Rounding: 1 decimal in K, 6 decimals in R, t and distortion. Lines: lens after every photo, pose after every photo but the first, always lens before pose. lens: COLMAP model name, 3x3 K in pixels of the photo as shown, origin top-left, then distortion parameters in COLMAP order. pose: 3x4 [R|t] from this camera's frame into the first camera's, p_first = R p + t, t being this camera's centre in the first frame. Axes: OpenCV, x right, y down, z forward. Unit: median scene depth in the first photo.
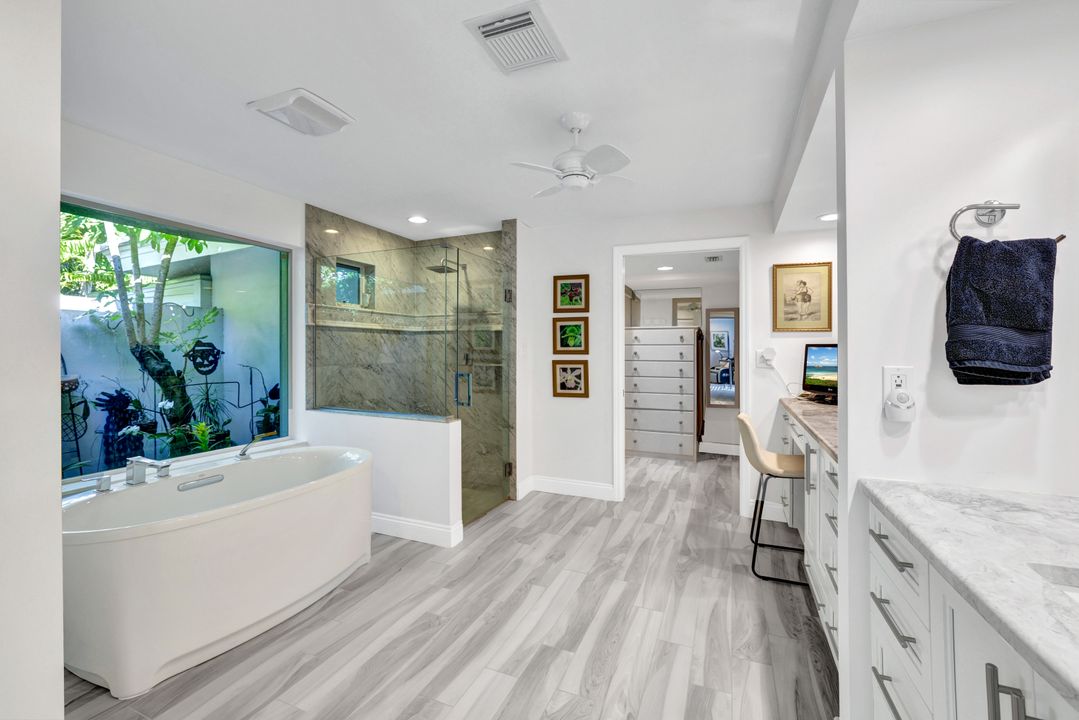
lens RADIAL K [[473.8, 0, 539.5], [0, 473.8, 354.8], [0, 0, 1]] dist [-0.049246, 0.034504]
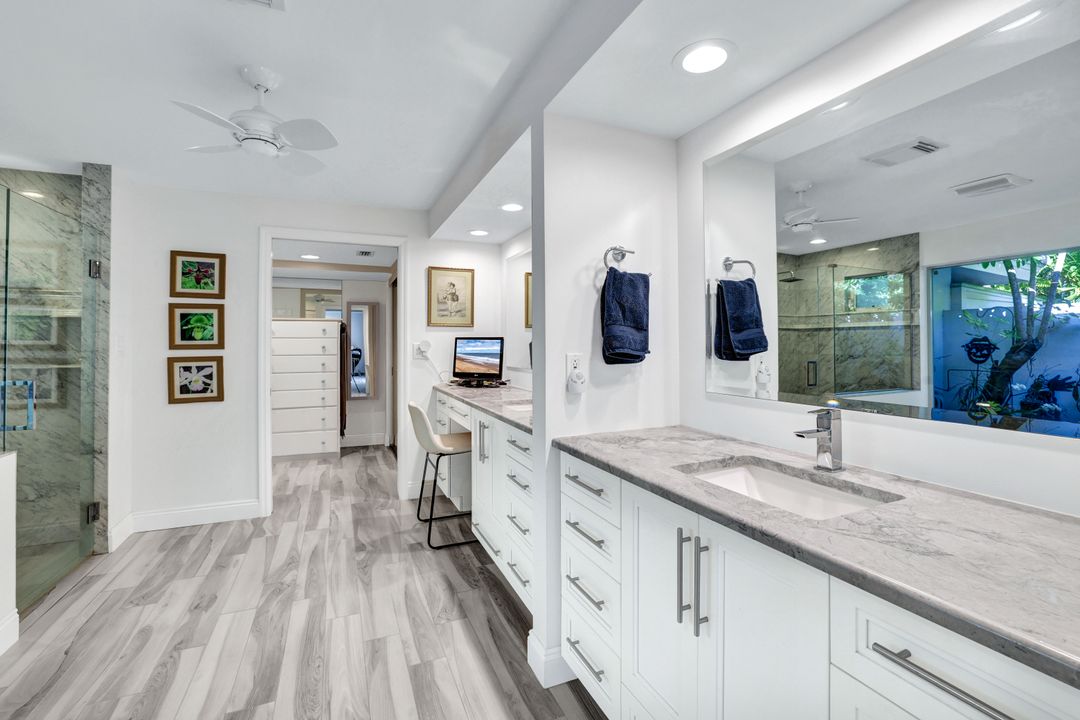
lens RADIAL K [[467.4, 0, 541.4], [0, 467.4, 337.9], [0, 0, 1]] dist [-0.033661, 0.014841]
pose [[0.696411, 0.002006, 0.717641, -0.100108], [0.013390, 0.999786, -0.015788, -0.000447], [-0.717519, 0.020604, 0.696234, 0.032107]]
